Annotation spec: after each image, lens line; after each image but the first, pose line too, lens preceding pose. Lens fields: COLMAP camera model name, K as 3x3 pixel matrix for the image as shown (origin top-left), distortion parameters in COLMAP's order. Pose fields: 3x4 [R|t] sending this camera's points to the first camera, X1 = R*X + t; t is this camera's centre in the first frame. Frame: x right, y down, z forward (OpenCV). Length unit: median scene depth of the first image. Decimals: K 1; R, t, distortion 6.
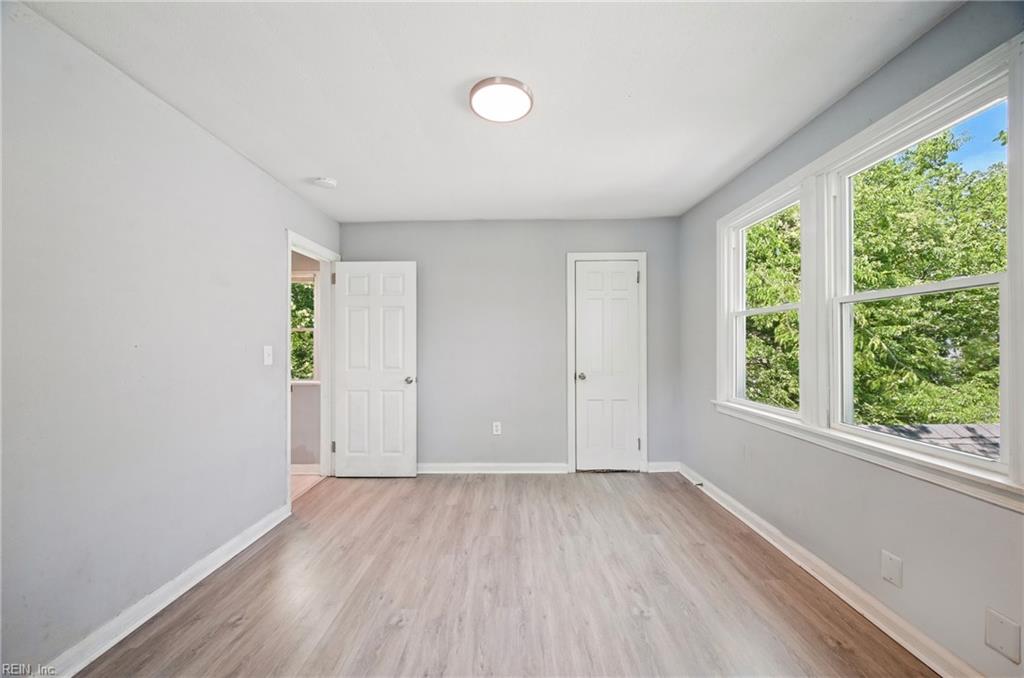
lens RADIAL K [[391.9, 0, 508.9], [0, 391.9, 342.7], [0, 0, 1]] dist [0.001338, -0.000108]
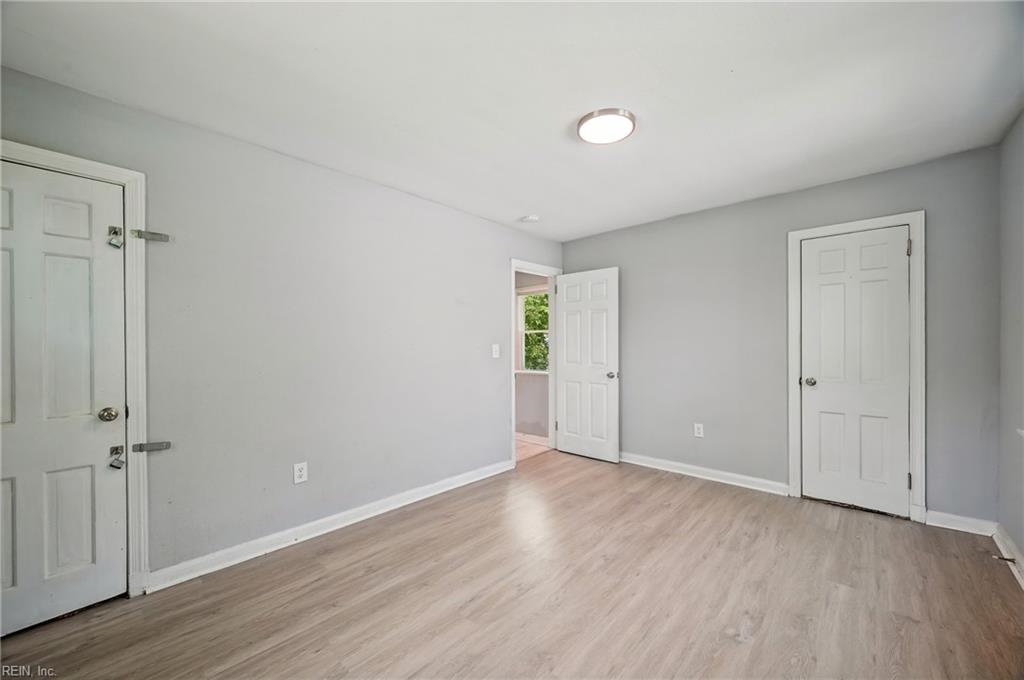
lens RADIAL K [[392.9, 0, 513.4], [0, 392.9, 343.9], [0, 0, 1]] dist [-0.000934, -0.000388]
pose [[0.748930, -0.000437, -0.662649, 0.334375], [0.006778, 0.999953, 0.007001, -0.003011], [0.662614, -0.009734, 0.748897, -0.017414]]
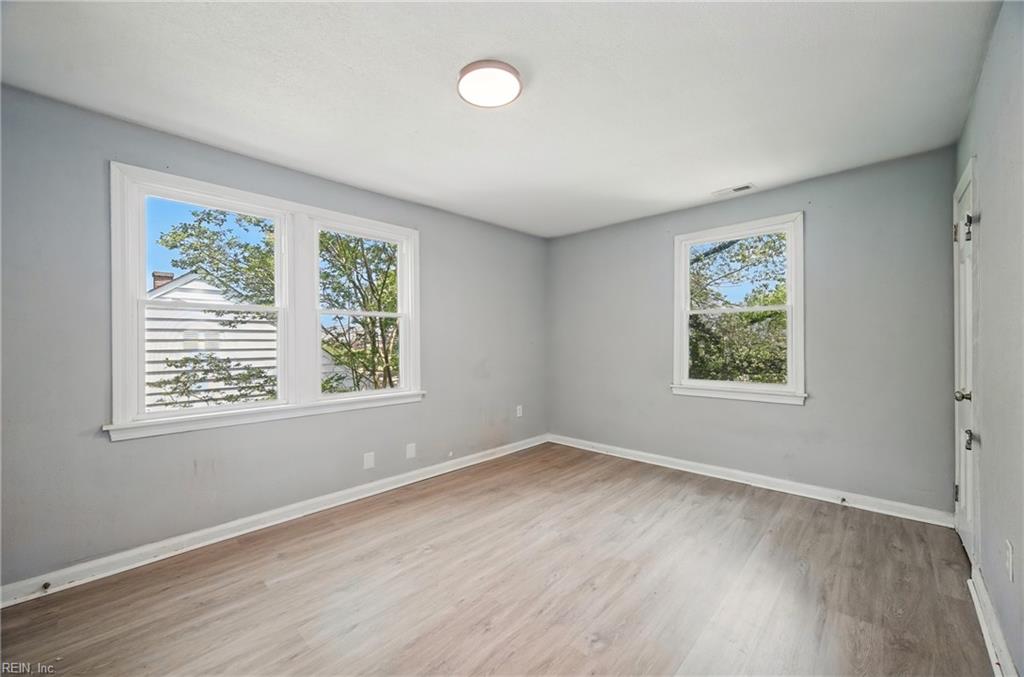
lens RADIAL K [[392.9, 0, 513.4], [0, 392.9, 342.4], [0, 0, 1]] dist [-0.000934, -0.000388]
pose [[-0.731374, 0.009413, 0.681911, -0.449446], [0.008629, 0.999952, -0.004548, 0.012815], [-0.681922, 0.002558, -0.731421, 1.048761]]
